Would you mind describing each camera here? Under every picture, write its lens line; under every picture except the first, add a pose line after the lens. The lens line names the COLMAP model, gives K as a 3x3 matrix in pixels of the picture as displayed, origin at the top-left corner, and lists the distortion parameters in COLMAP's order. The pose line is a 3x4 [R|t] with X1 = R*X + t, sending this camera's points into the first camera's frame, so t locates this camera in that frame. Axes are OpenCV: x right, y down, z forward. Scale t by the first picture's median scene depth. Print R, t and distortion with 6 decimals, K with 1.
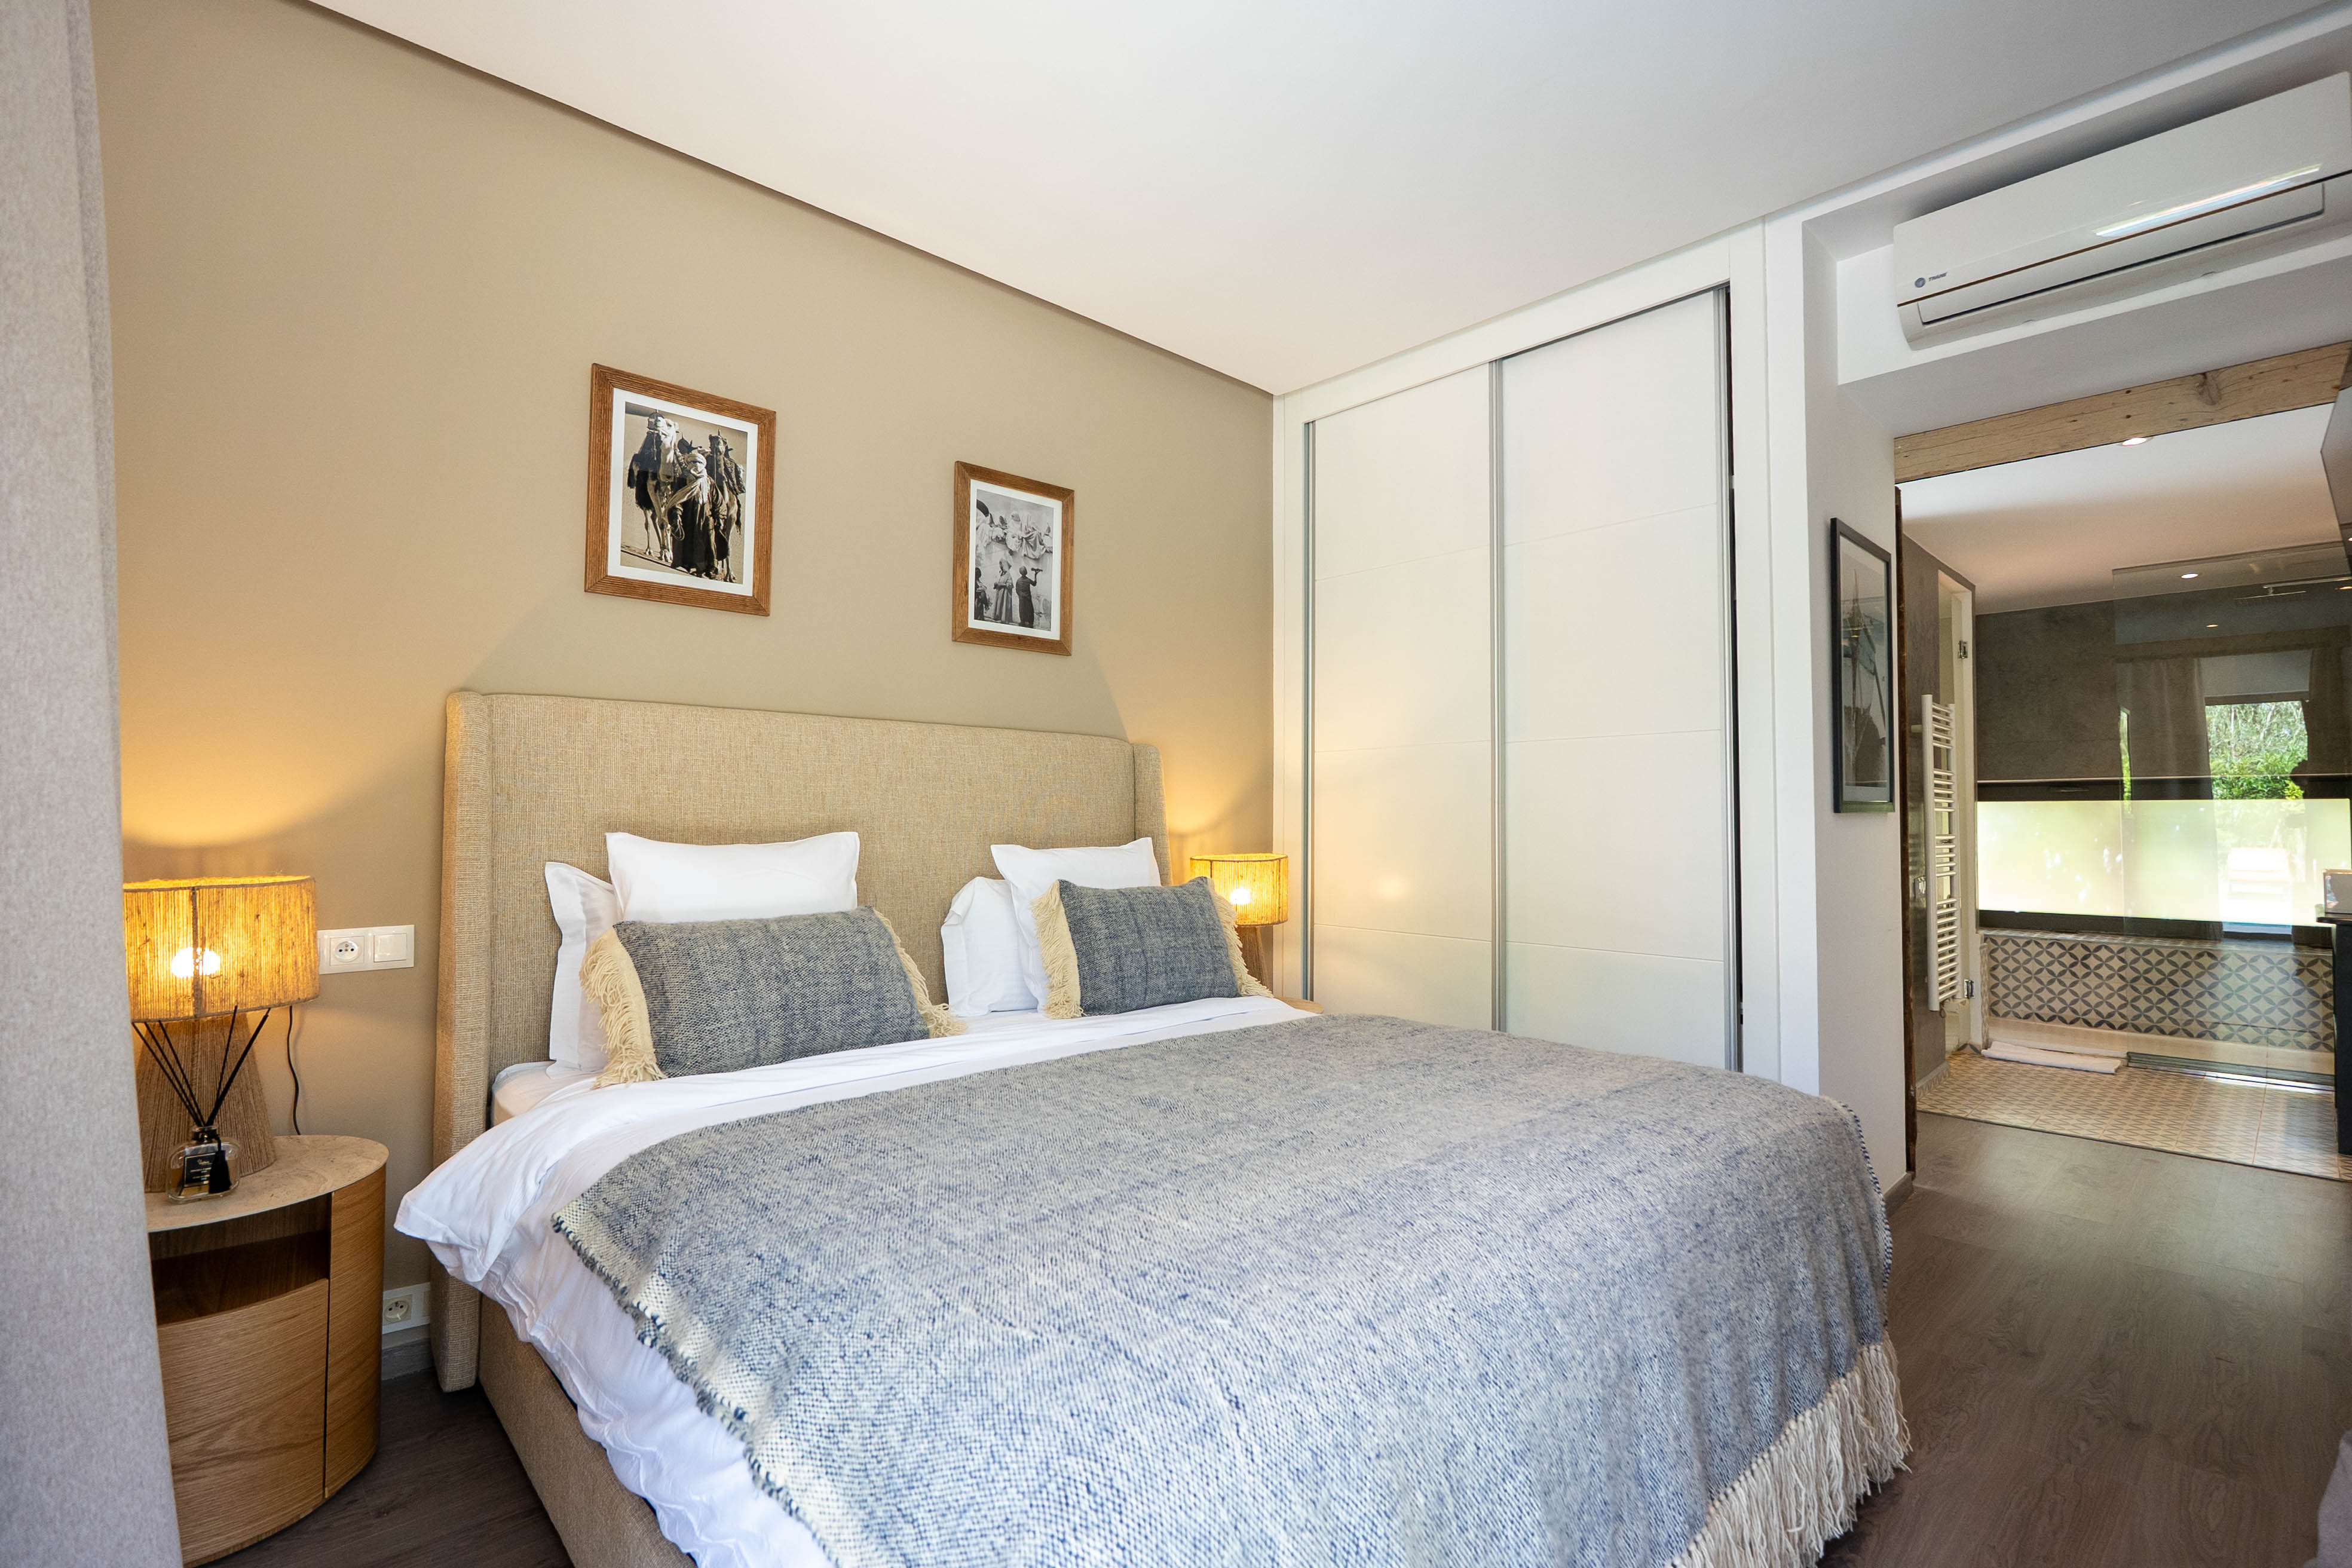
lens RADIAL K [[1053.0, 0, 1182.5], [0, 1053.0, 787.7], [0, 0, 1]] dist [-0.005969, 0.000209]
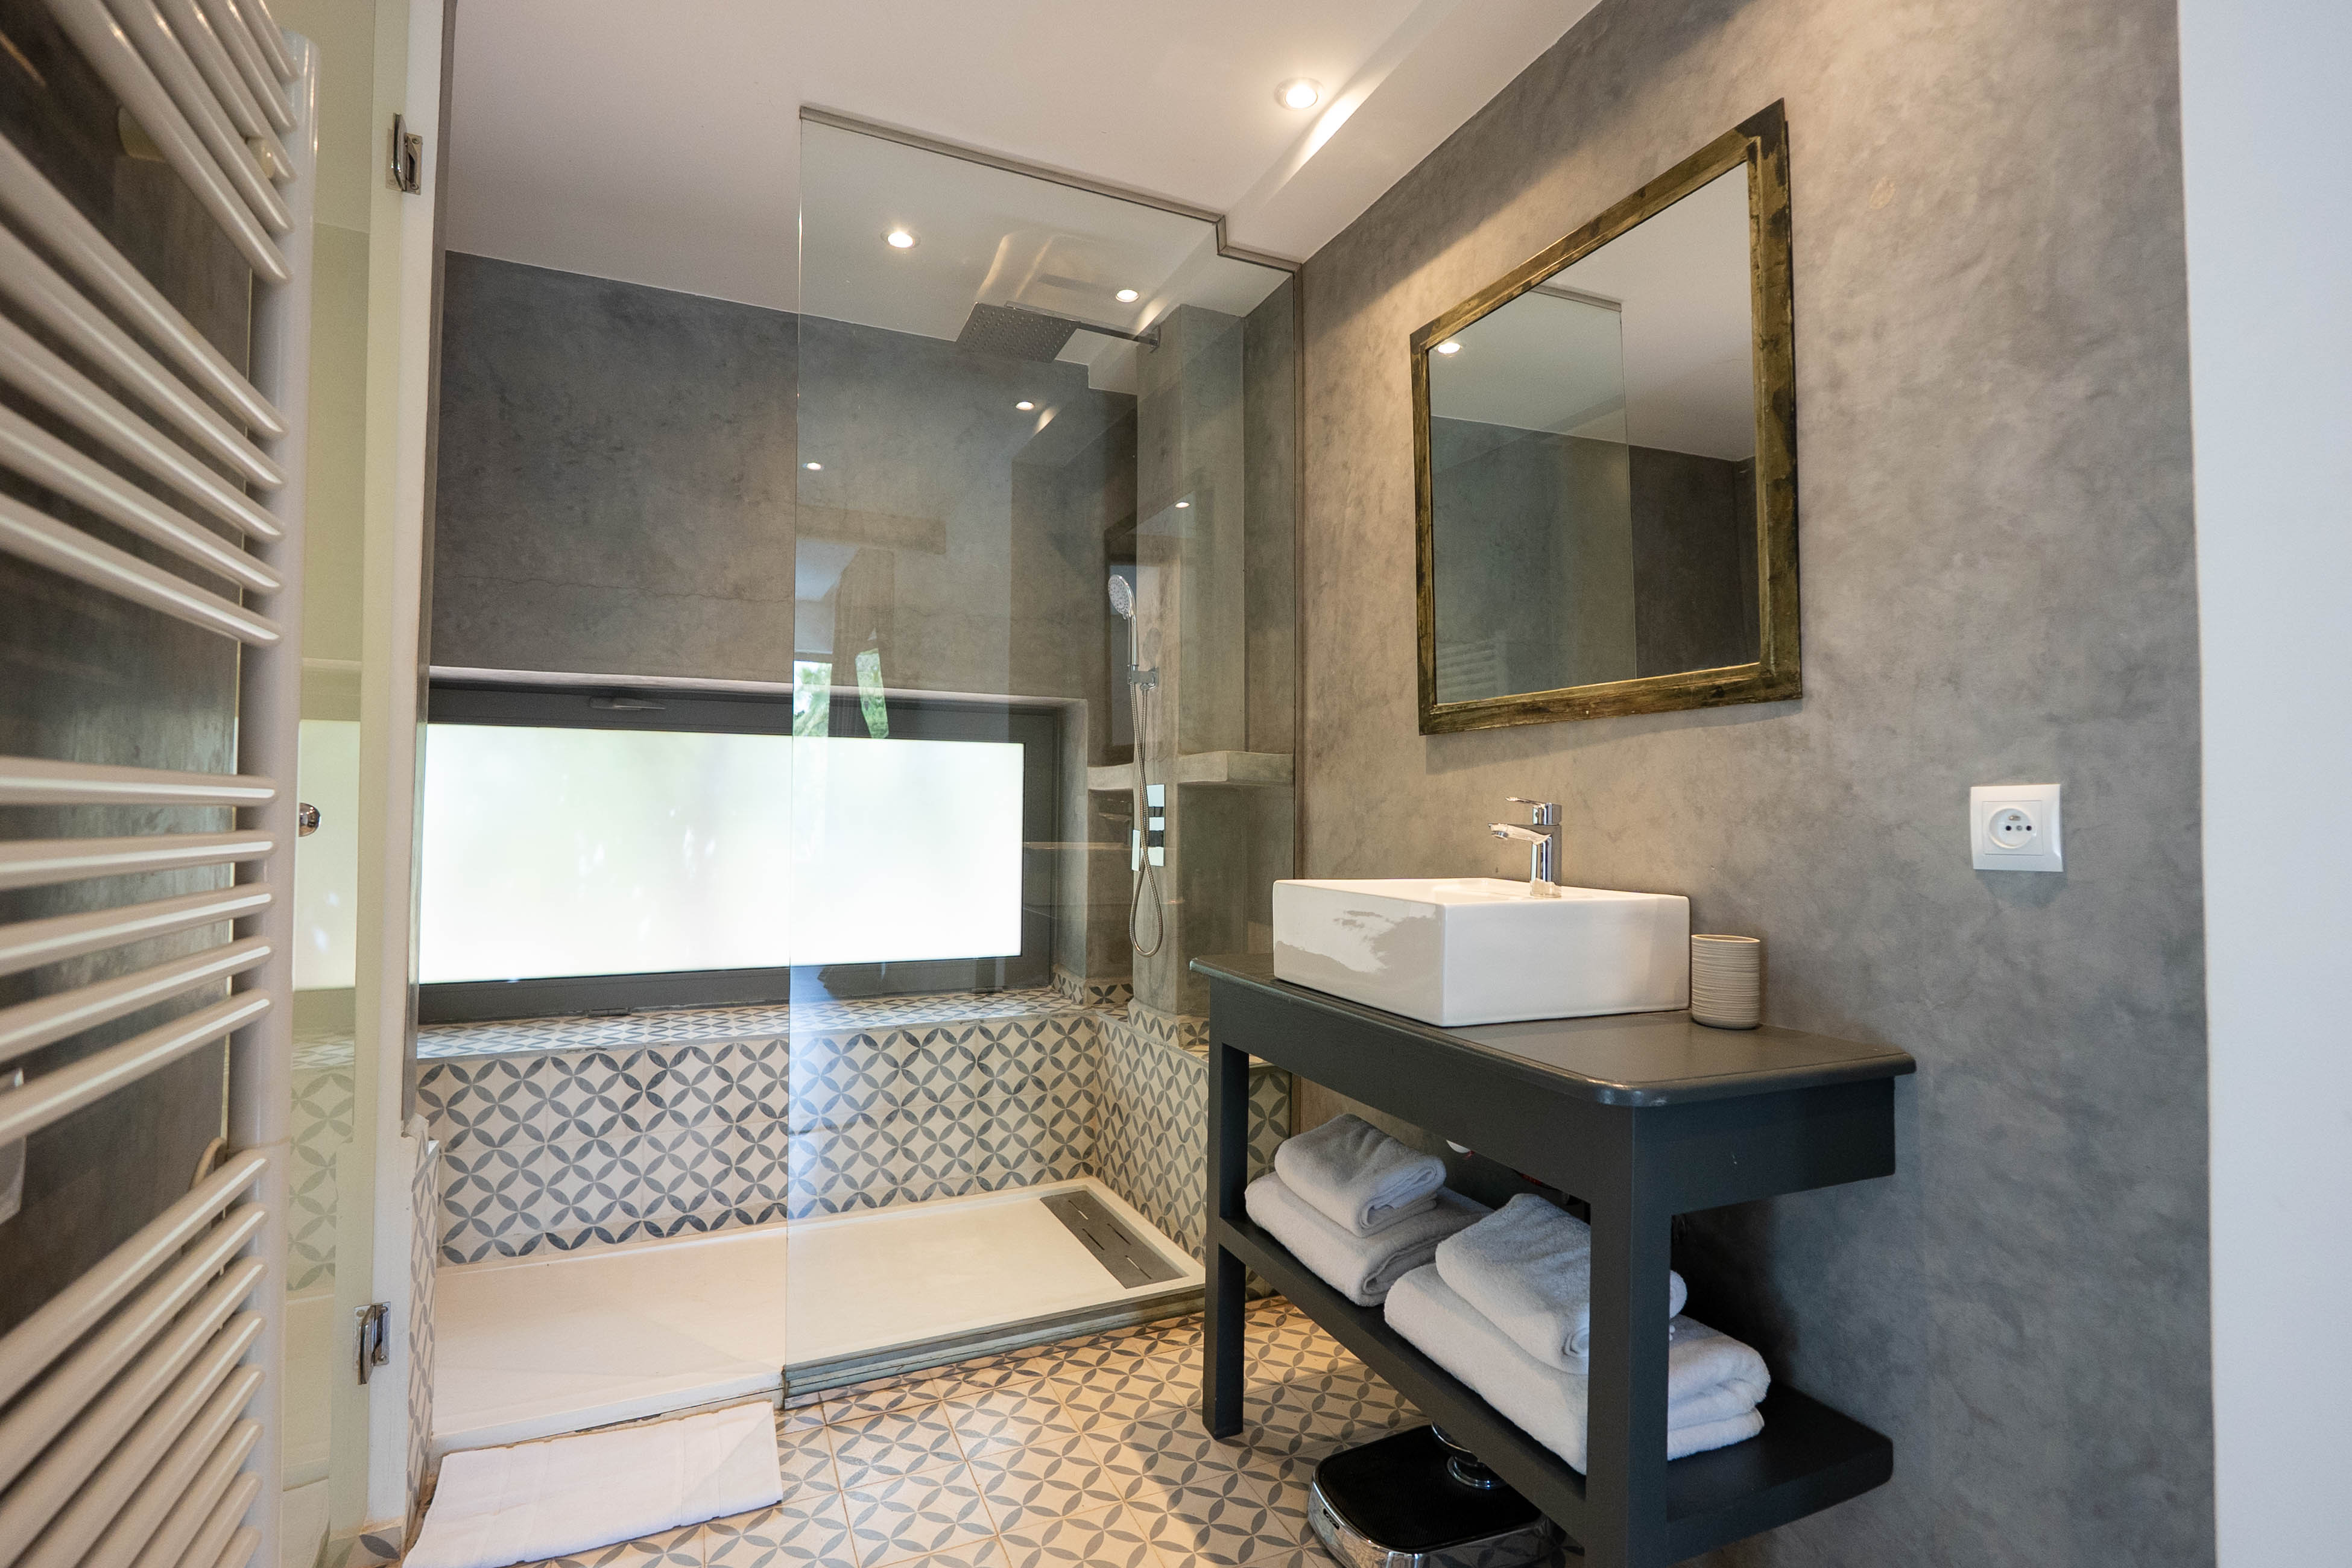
lens RADIAL K [[1094.8, 0, 1173.8], [0, 1094.8, 776.1], [0, 0, 1]] dist [-0.010535, 0.000740]
pose [[0.322250, 0.026512, 0.946283, 0.491837], [-0.036639, 0.999208, -0.015517, 0.033630], [-0.945945, -0.029671, 0.322966, 0.646022]]
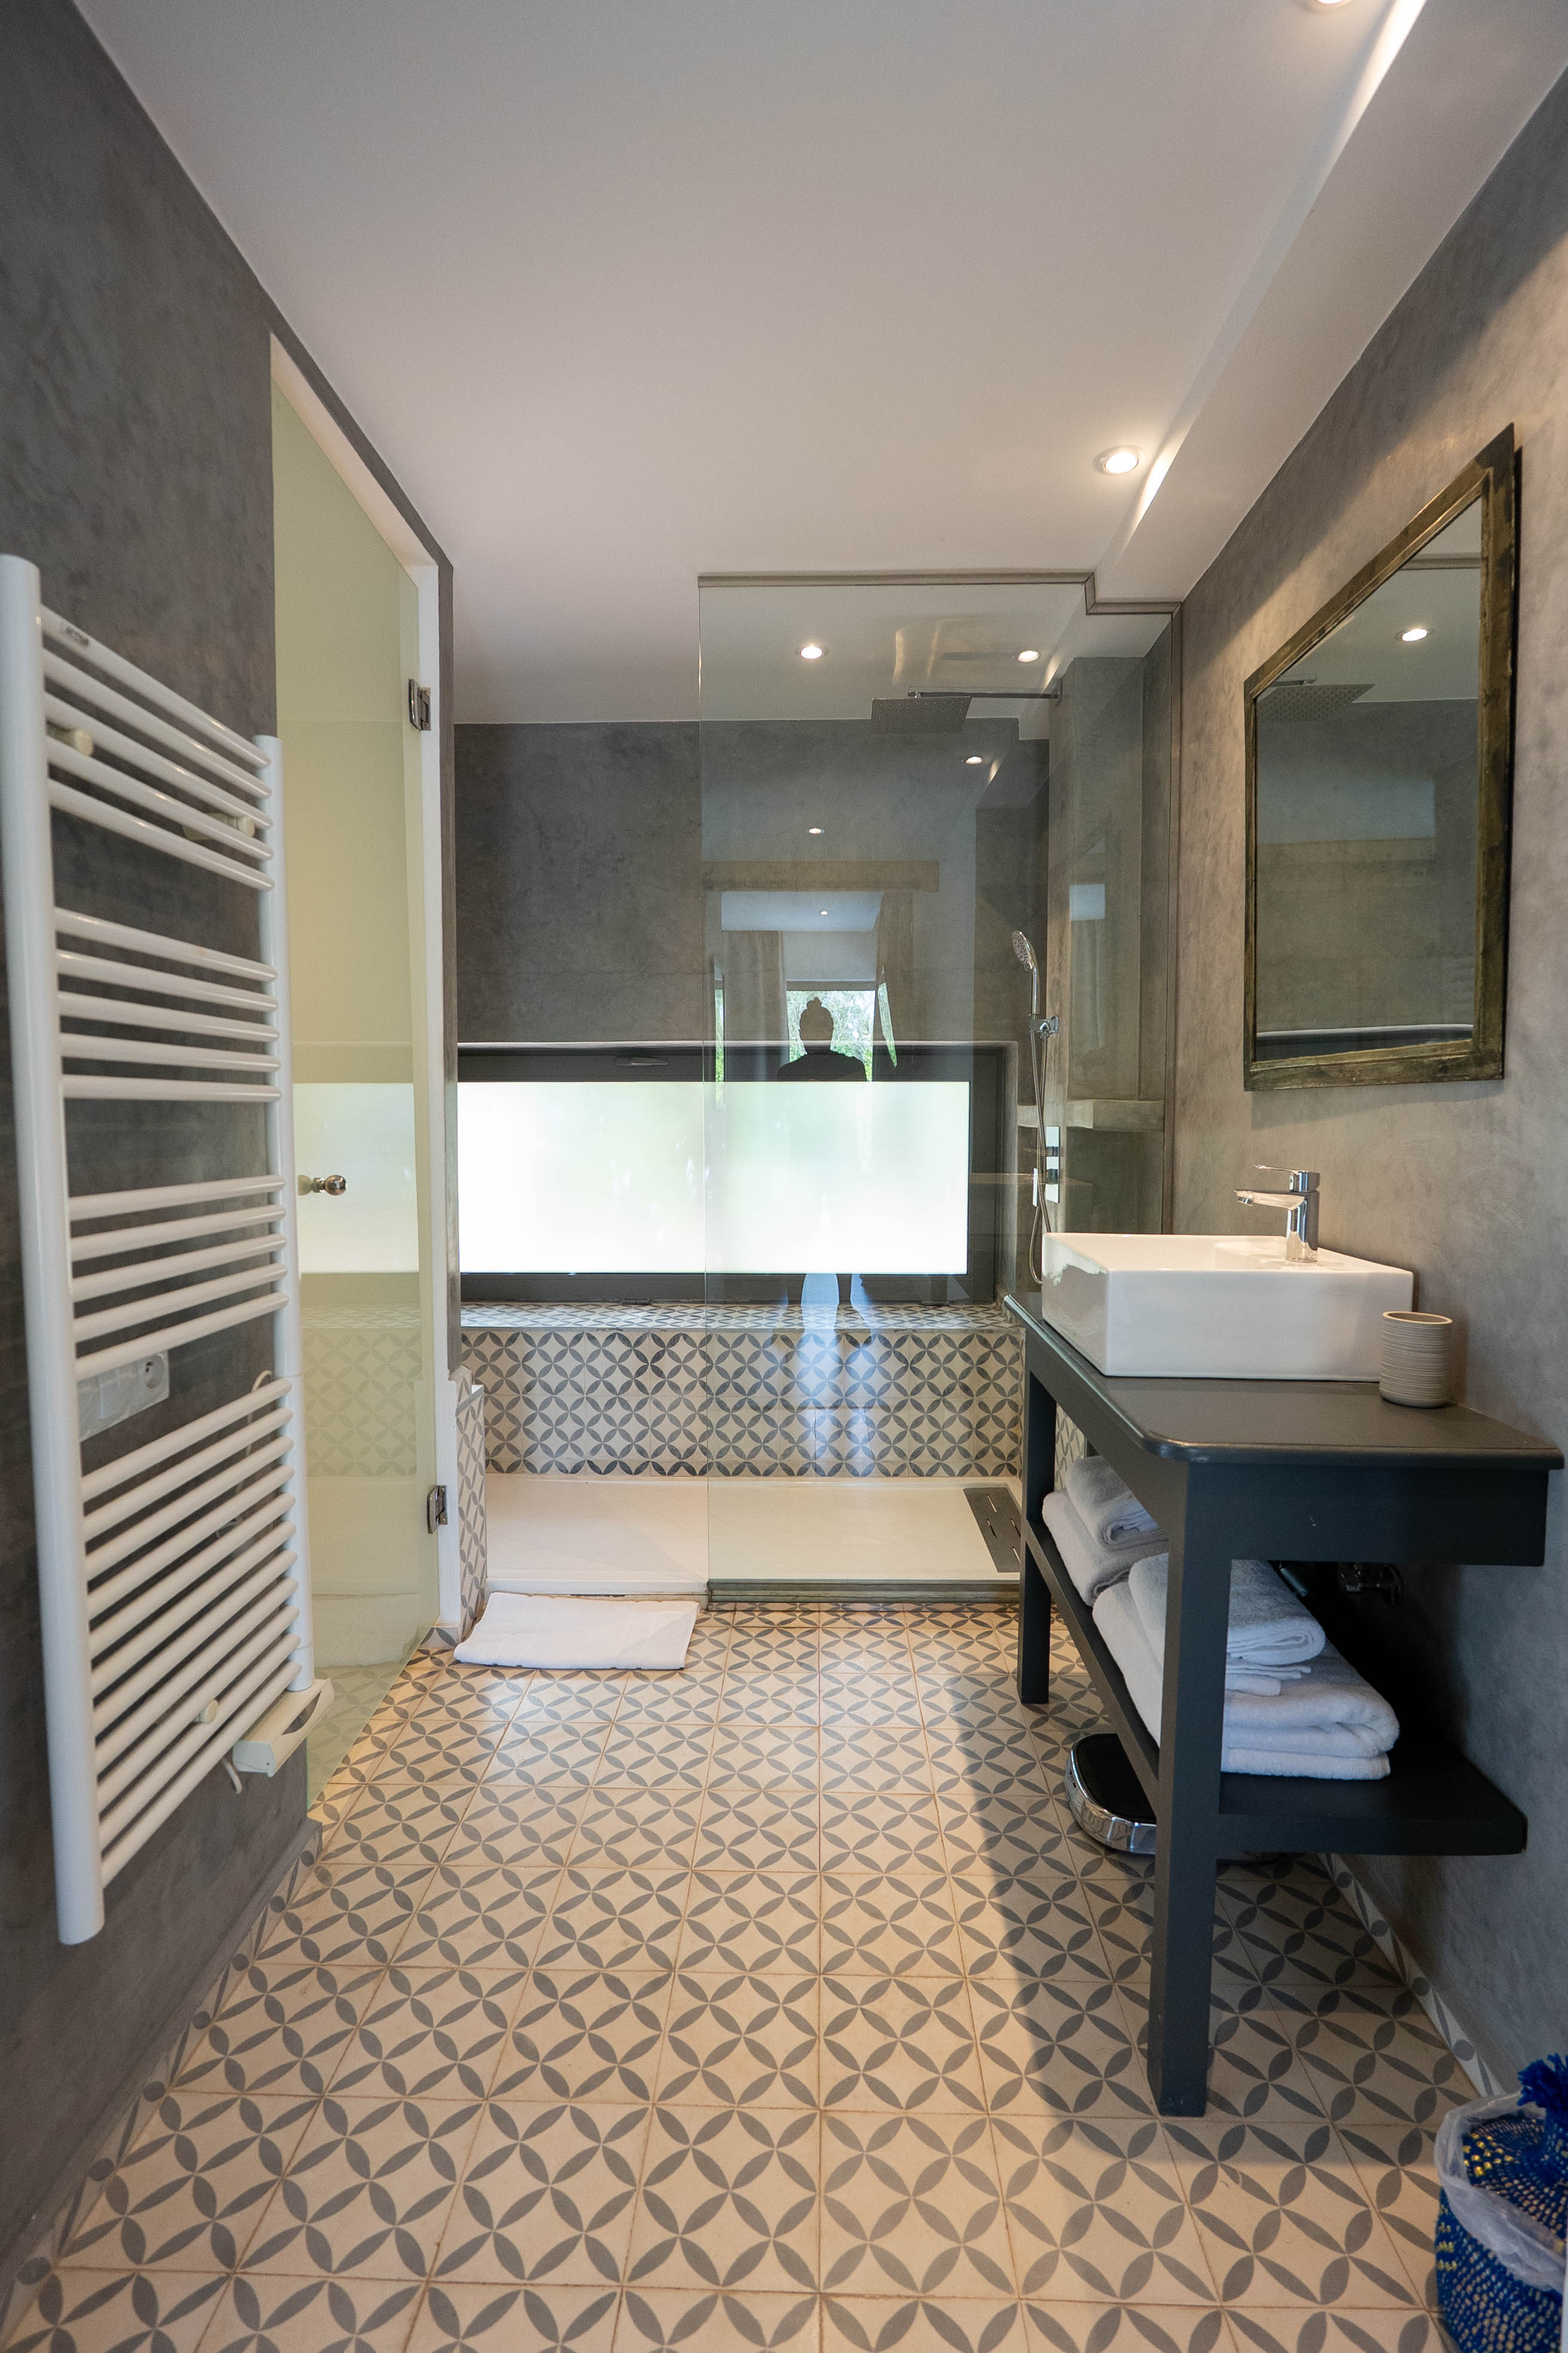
lens RADIAL K [[1095.1, 0, 784.0], [0, 1095.1, 1176.5], [0, 0, 1]] dist [-0.010535, 0.000740]
pose [[0.704659, -0.049704, 0.707803, 0.490387], [-0.018480, 0.995920, 0.088334, 0.010798], [-0.709306, -0.075325, 0.700865, 0.538205]]
